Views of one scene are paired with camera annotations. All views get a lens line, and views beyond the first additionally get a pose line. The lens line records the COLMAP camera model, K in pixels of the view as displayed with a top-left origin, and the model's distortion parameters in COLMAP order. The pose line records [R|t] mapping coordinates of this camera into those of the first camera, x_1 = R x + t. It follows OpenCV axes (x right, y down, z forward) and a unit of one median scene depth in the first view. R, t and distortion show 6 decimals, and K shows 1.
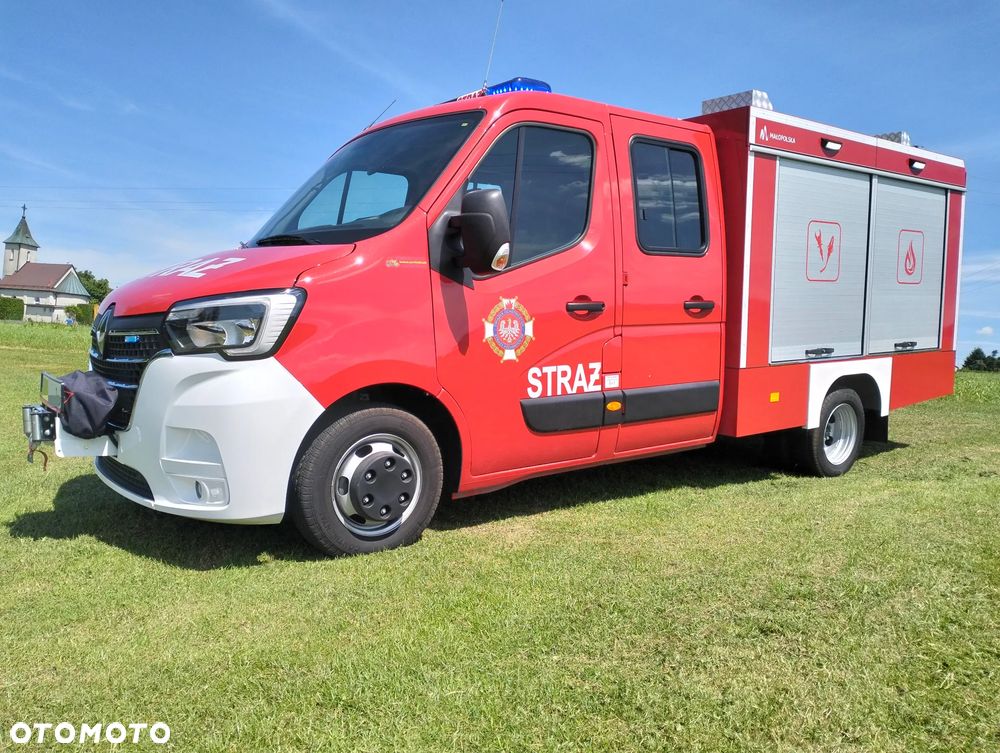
lens RADIAL K [[787.3, 0, 493.3], [0, 787.3, 391.4], [0, 0, 1]] dist [0.083868, -0.160587]
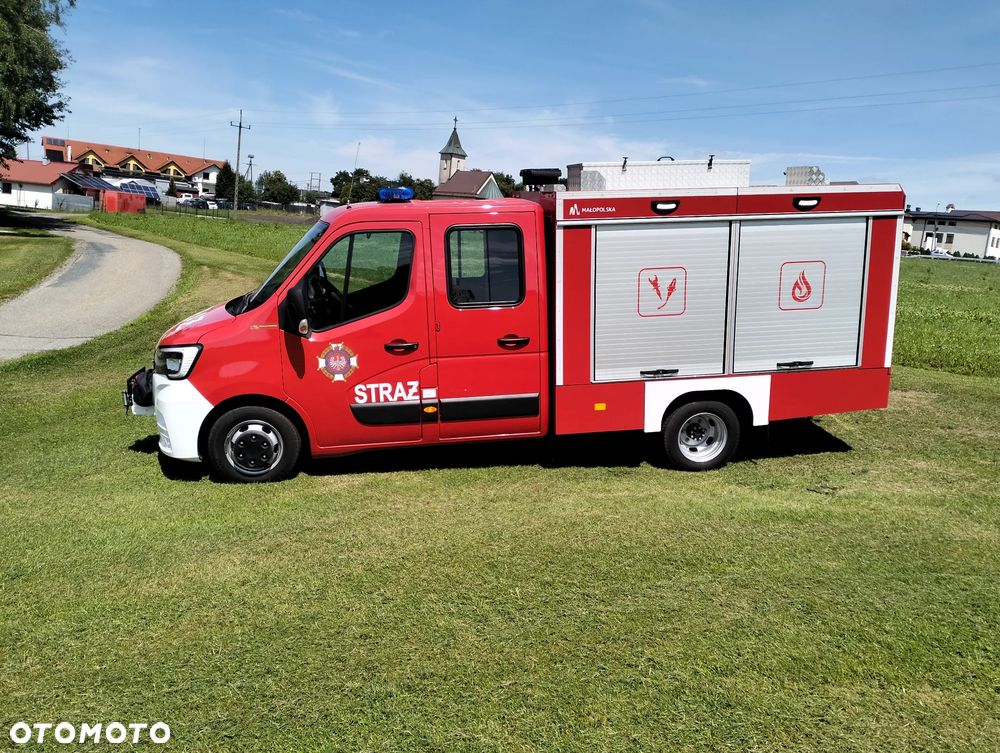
lens RADIAL K [[813.4, 0, 517.2], [0, 813.4, 397.6], [0, 0, 1]] dist [0.050844, -0.082439]
pose [[0.880906, 0.100004, -0.462606, 1.049851], [-0.035879, 0.988720, 0.145415, -0.244543], [0.471930, -0.111499, 0.874557, -0.292963]]
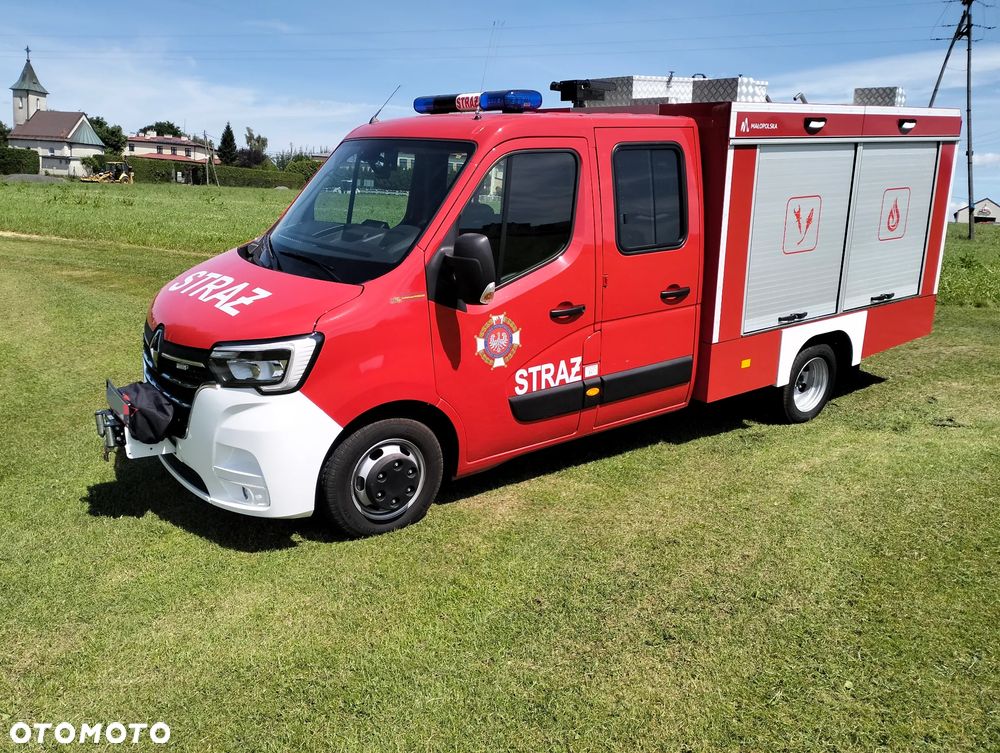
lens RADIAL K [[803.9, 0, 500.2], [0, 803.9, 392.7], [0, 0, 1]] dist [0.090883, -0.182475]
pose [[0.999582, 0.002405, -0.028803, 0.052639], [0.003183, 0.981311, 0.192402, -0.213347], [0.028727, -0.192413, 0.980893, -0.165149]]
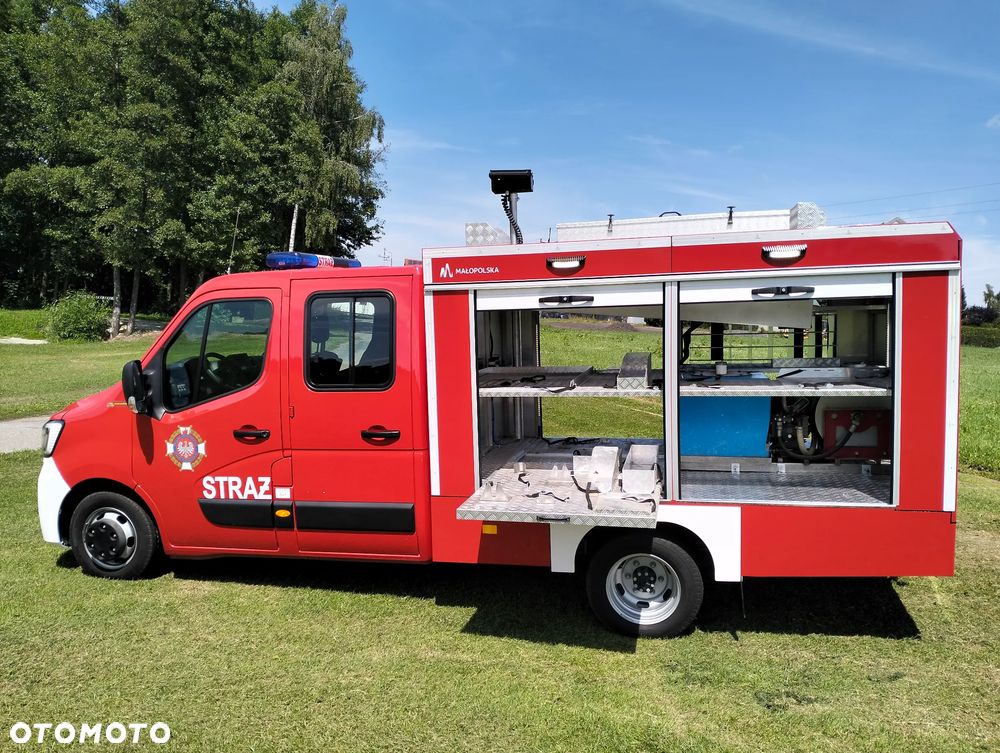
lens RADIAL K [[803.9, 0, 500.2], [0, 803.9, 392.7], [0, 0, 1]] dist [0.090883, -0.182475]
pose [[0.627498, 0.061826, -0.776160, 1.384526], [-0.059564, 0.997733, 0.031320, -0.237658], [0.776337, 0.026578, 0.629758, 0.471906]]
